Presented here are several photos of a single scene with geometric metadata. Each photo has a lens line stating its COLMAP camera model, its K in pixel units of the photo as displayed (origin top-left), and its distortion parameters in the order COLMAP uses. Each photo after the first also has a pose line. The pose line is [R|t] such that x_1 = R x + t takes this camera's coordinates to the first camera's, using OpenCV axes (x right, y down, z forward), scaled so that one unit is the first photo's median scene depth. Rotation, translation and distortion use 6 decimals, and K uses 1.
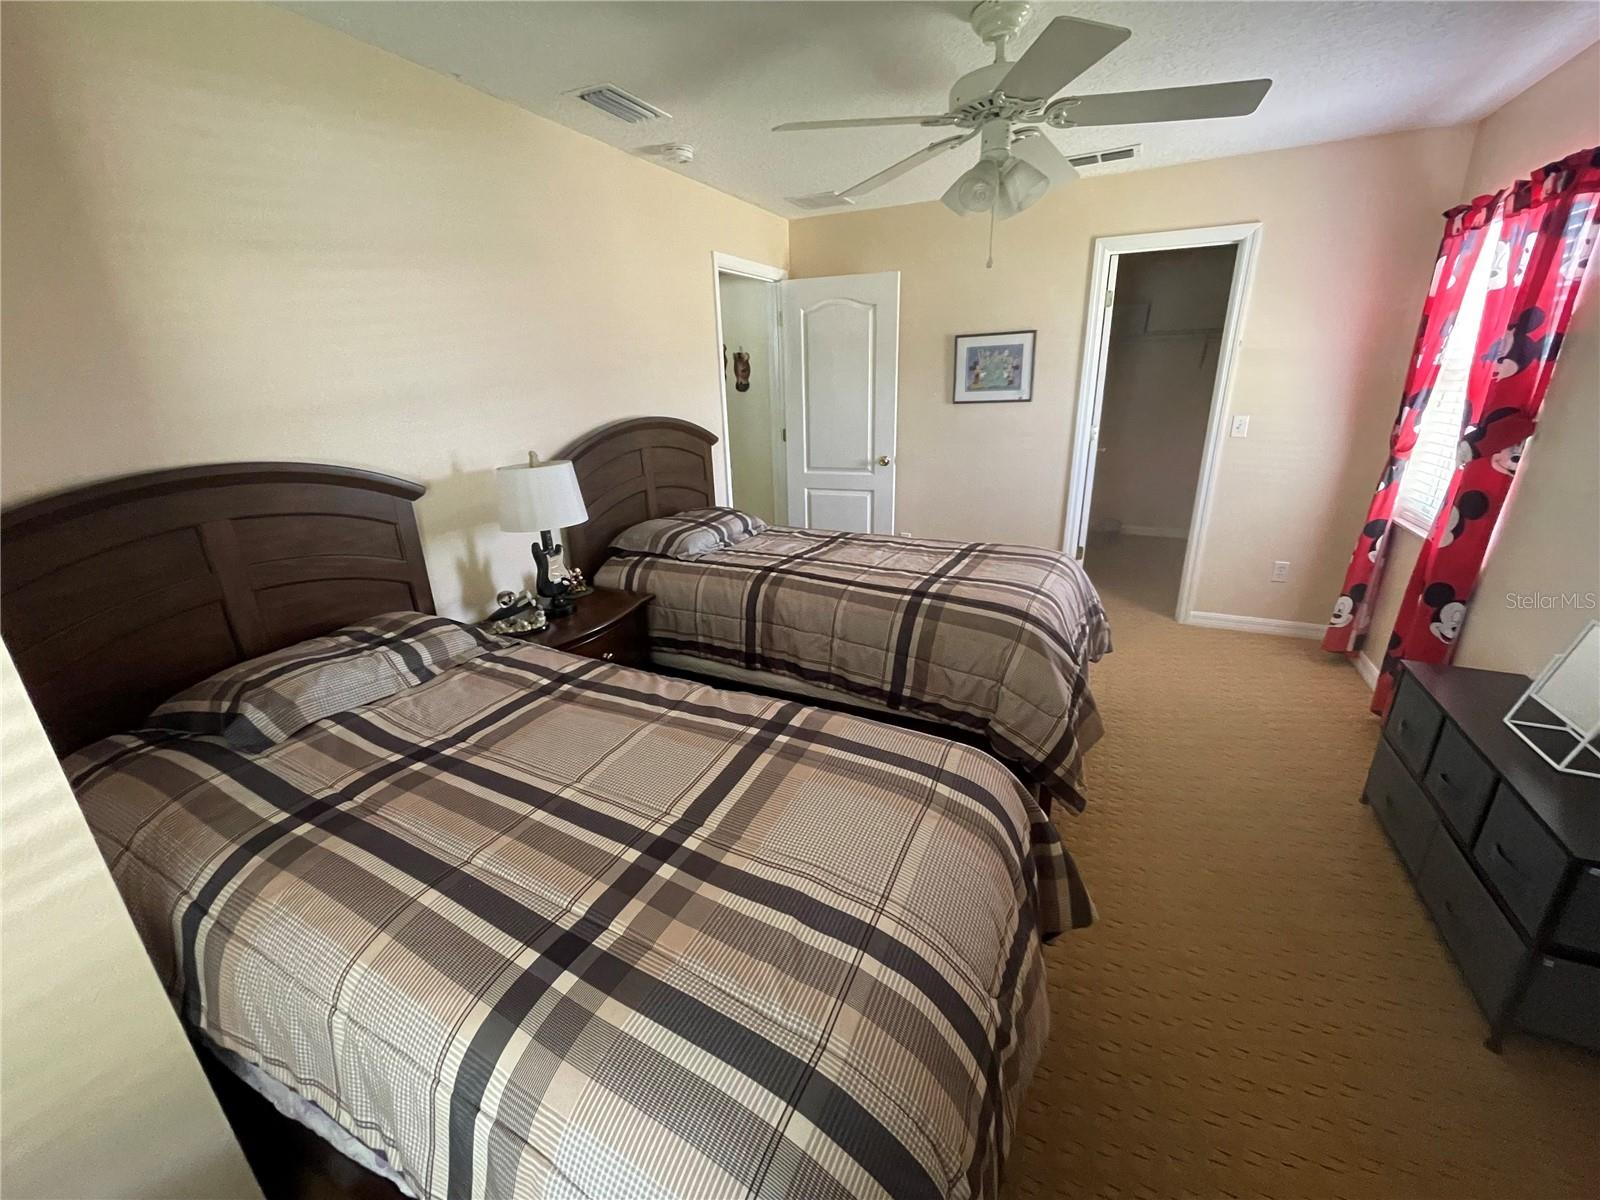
lens RADIAL K [[645.4, 0, 794.4], [0, 645.4, 600.0], [0, 0, 1]] dist [-0.009945, 0.000355]
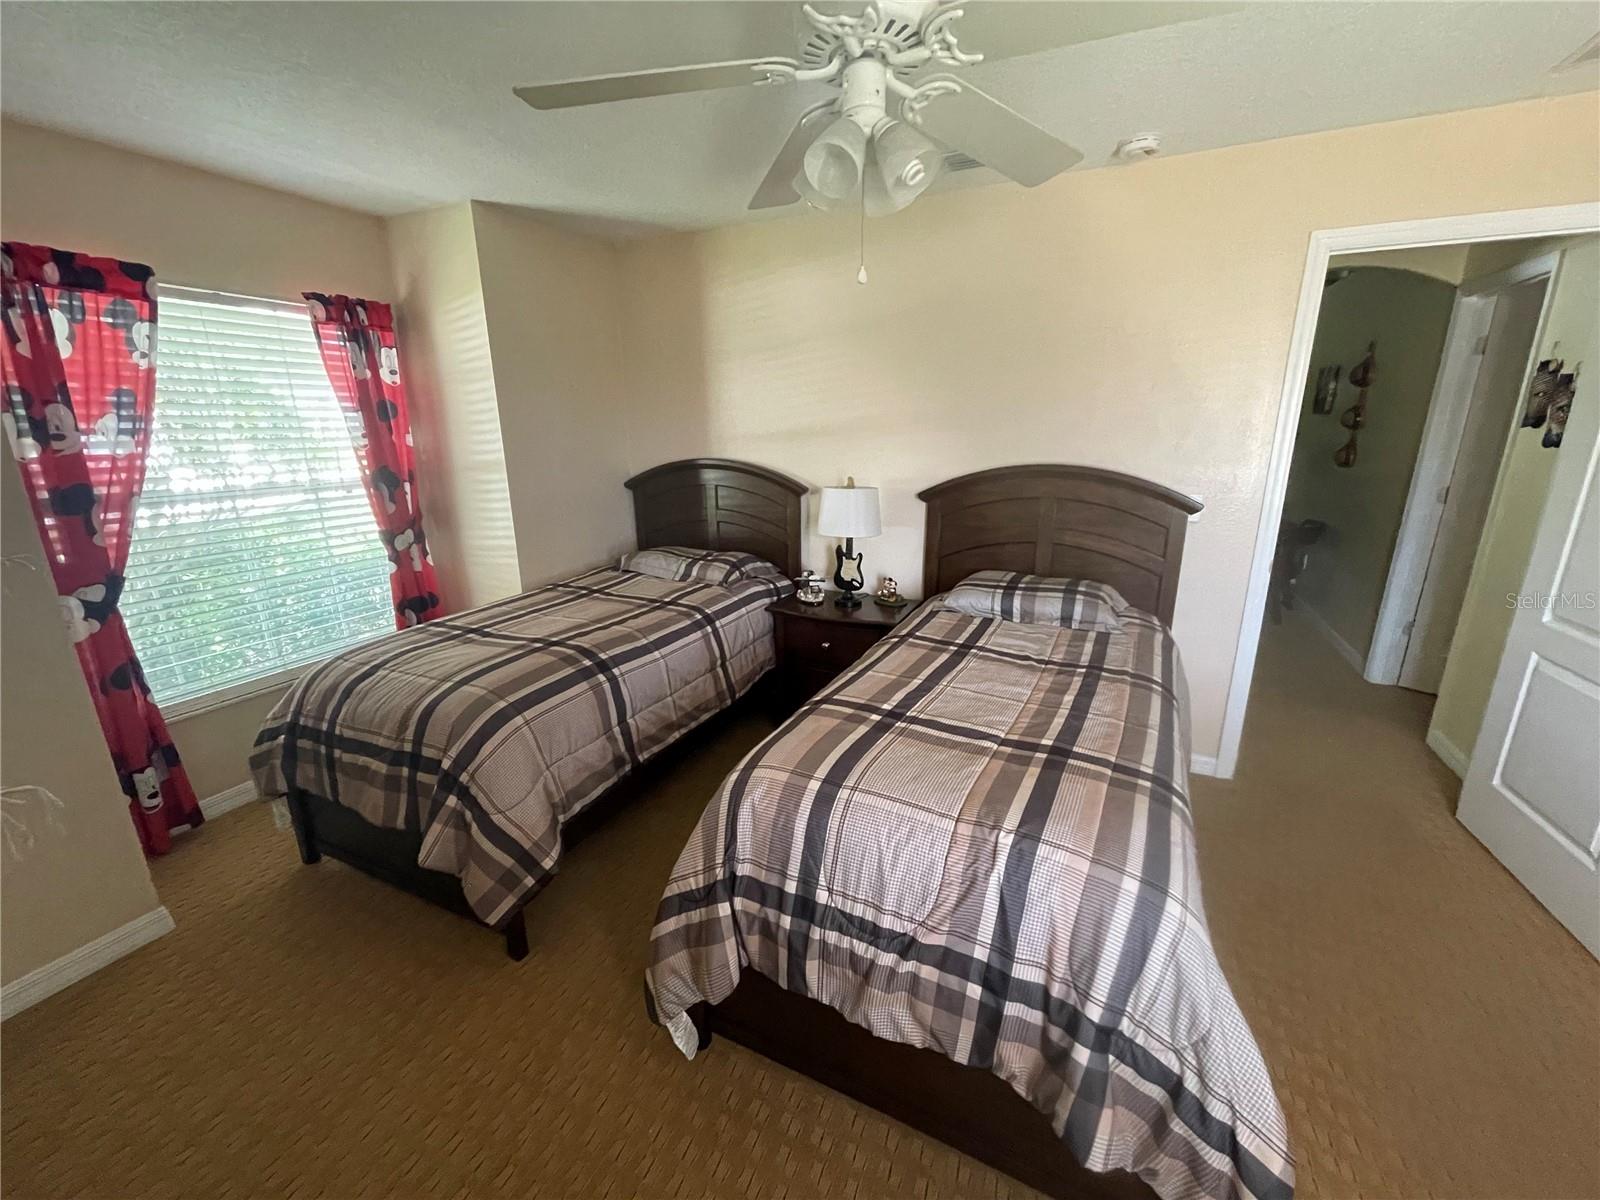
lens RADIAL K [[645.4, 0, 794.4], [0, 645.4, 601.7], [0, 0, 1]] dist [-0.009945, 0.000355]
pose [[-0.004397, 0.288692, -0.957412, 0.830469], [-0.317859, 0.907363, 0.275061, -0.297151], [0.948128, 0.305531, 0.087774, 0.788990]]
